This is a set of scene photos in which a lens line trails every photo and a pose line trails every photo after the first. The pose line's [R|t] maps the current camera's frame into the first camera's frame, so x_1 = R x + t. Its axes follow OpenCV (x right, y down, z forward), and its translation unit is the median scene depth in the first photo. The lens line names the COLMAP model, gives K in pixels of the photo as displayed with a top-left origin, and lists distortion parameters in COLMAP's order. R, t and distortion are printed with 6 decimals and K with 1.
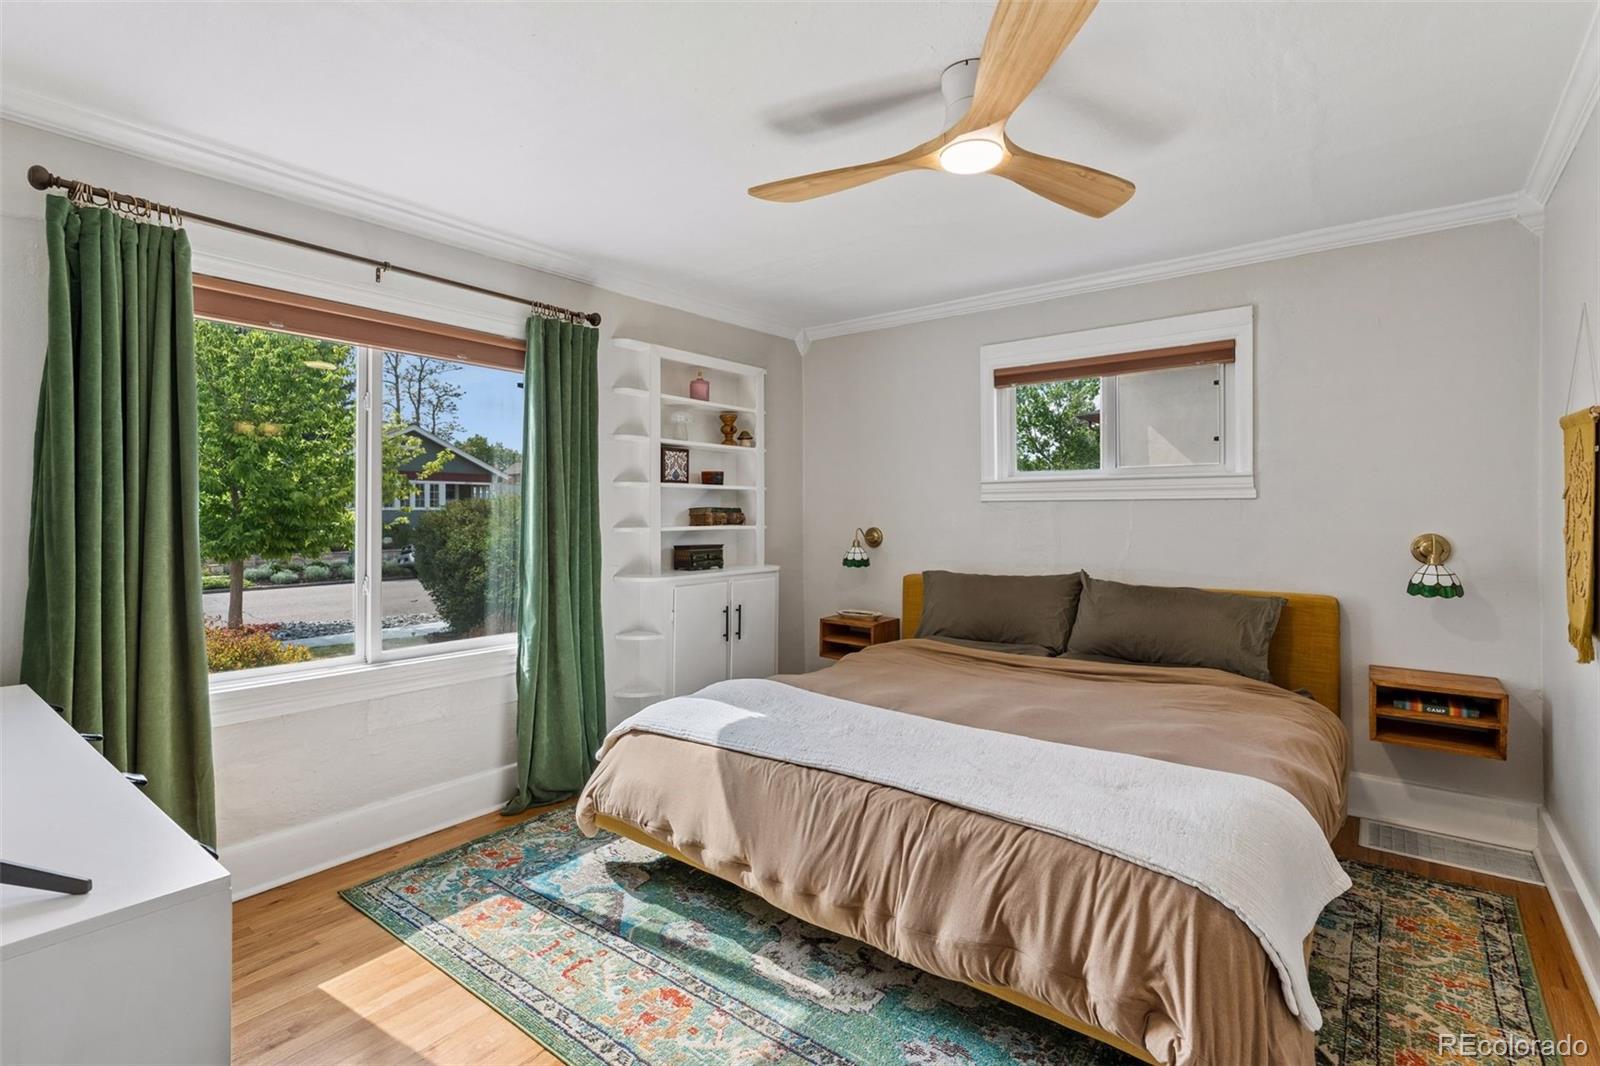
lens RADIAL K [[741.9, 0, 802.4], [0, 741.9, 509.4], [0, 0, 1]] dist [0.001557, 0.000083]
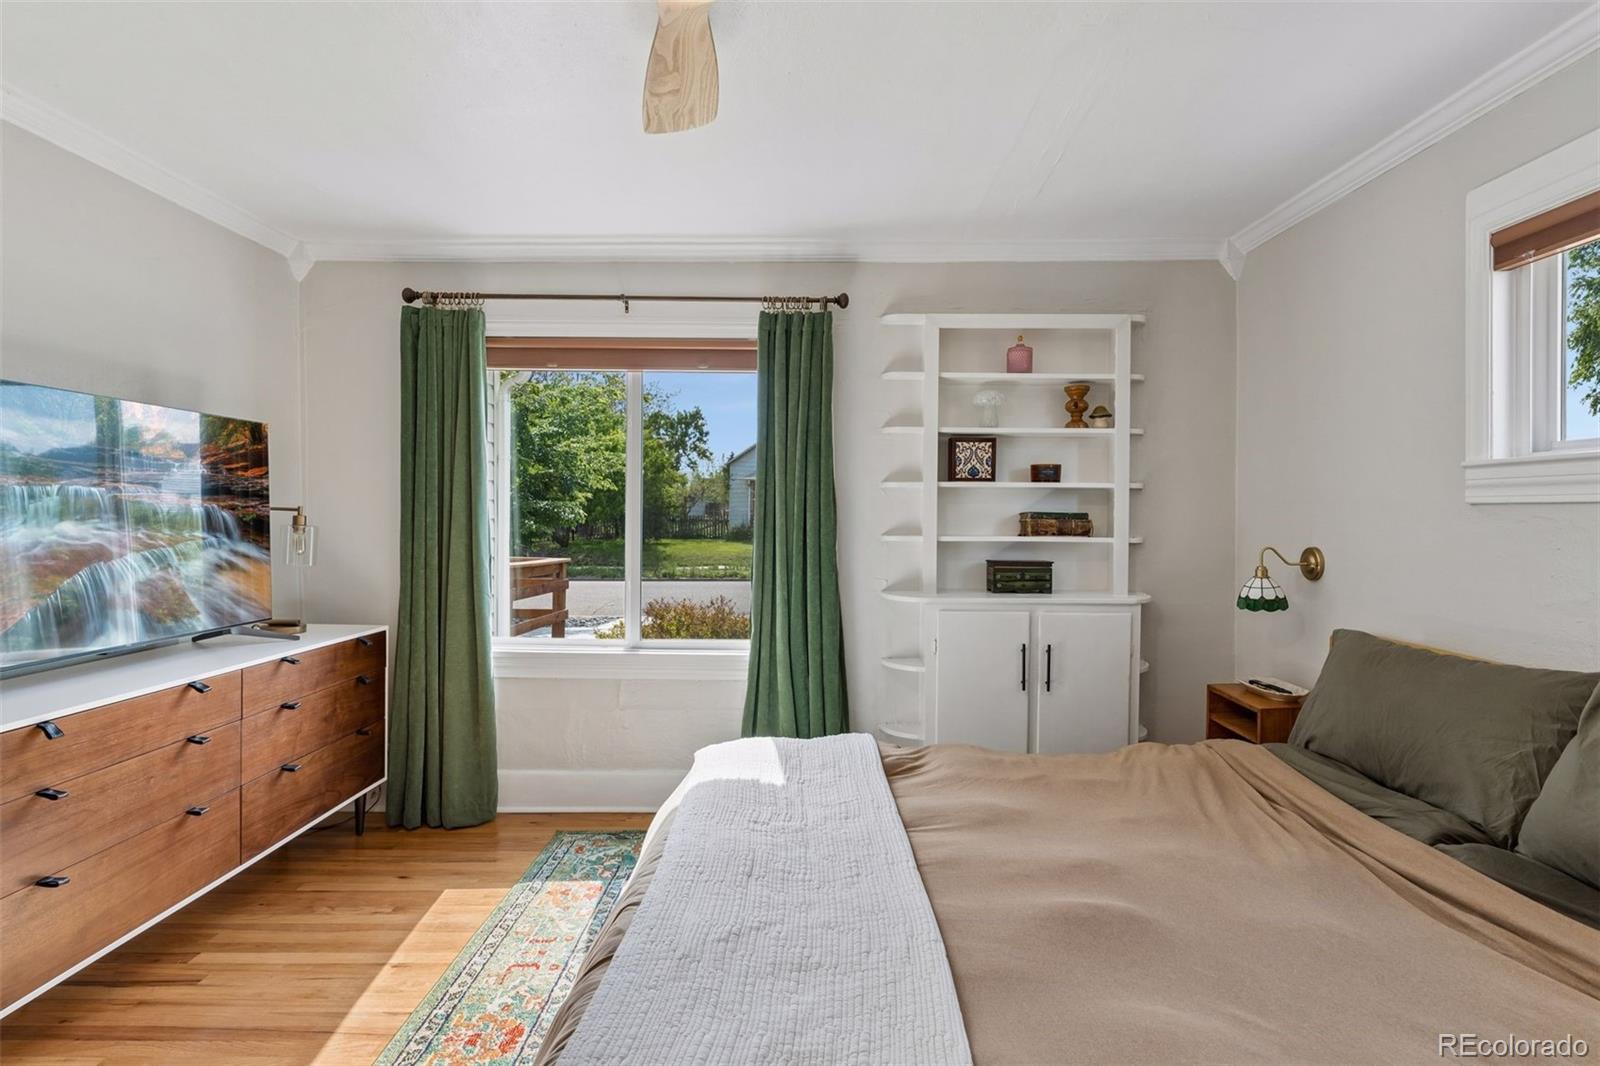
lens RADIAL K [[816.4, 0, 800.5], [0, 816.4, 516.5], [0, 0, 1]] dist [-0.003945, -0.000454]
pose [[0.612103, 0.011153, -0.790699, 0.406556], [-0.003186, 0.999927, 0.011638, -0.007348], [0.790772, -0.004604, 0.612094, 0.312676]]
